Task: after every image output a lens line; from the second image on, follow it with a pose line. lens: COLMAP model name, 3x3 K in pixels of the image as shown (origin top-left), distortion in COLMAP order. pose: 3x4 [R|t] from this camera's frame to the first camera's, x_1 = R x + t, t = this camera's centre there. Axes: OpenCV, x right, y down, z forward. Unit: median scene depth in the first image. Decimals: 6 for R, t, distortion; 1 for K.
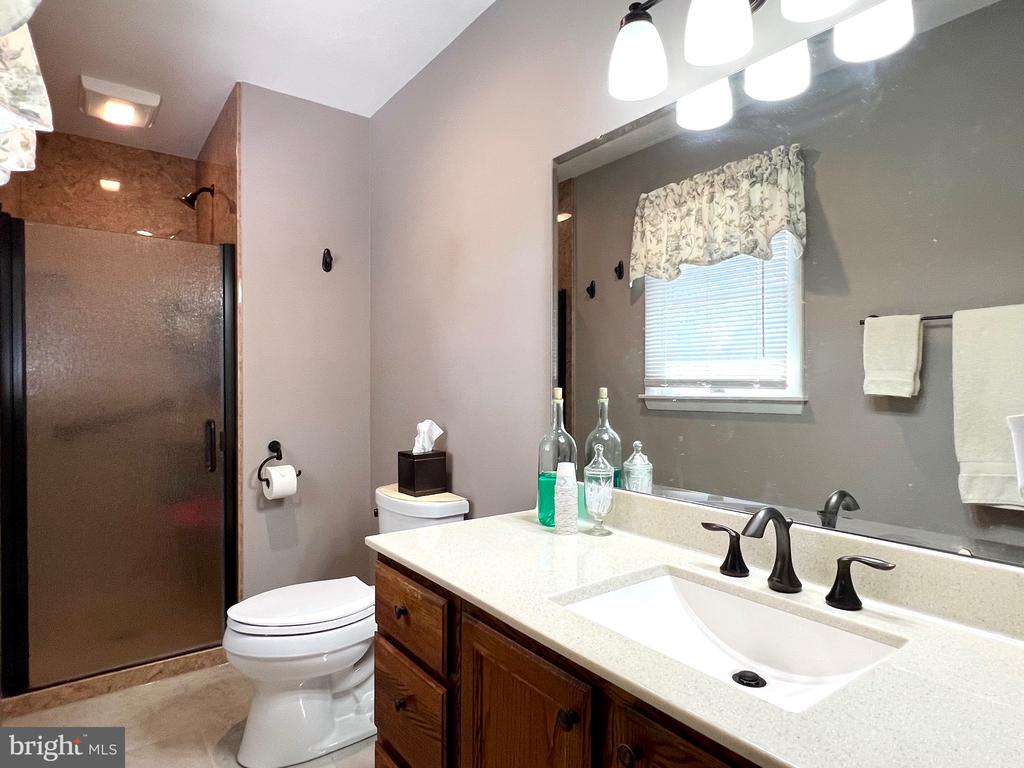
lens RADIAL K [[600.3, 0, 512.3], [0, 600.3, 395.9], [0, 0, 1]] dist [-0.002233, -0.001265]
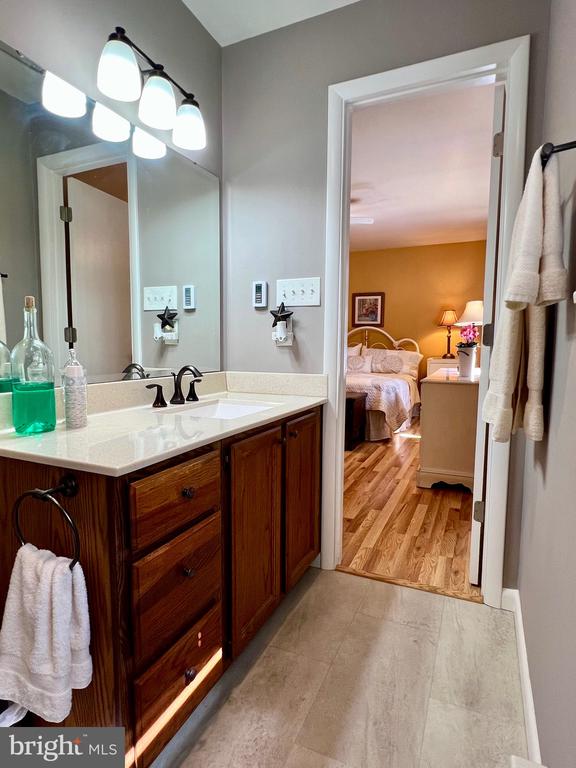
lens RADIAL K [[416.4, 0, 288.0], [0, 416.4, 384.0], [0, 0, 1]] dist [-0.000527, -0.000081]
pose [[-0.475060, -0.090167, 0.875321, -0.983217], [0.004645, 0.994465, 0.104962, 0.081311], [-0.879941, 0.053929, -0.472012, 1.250770]]
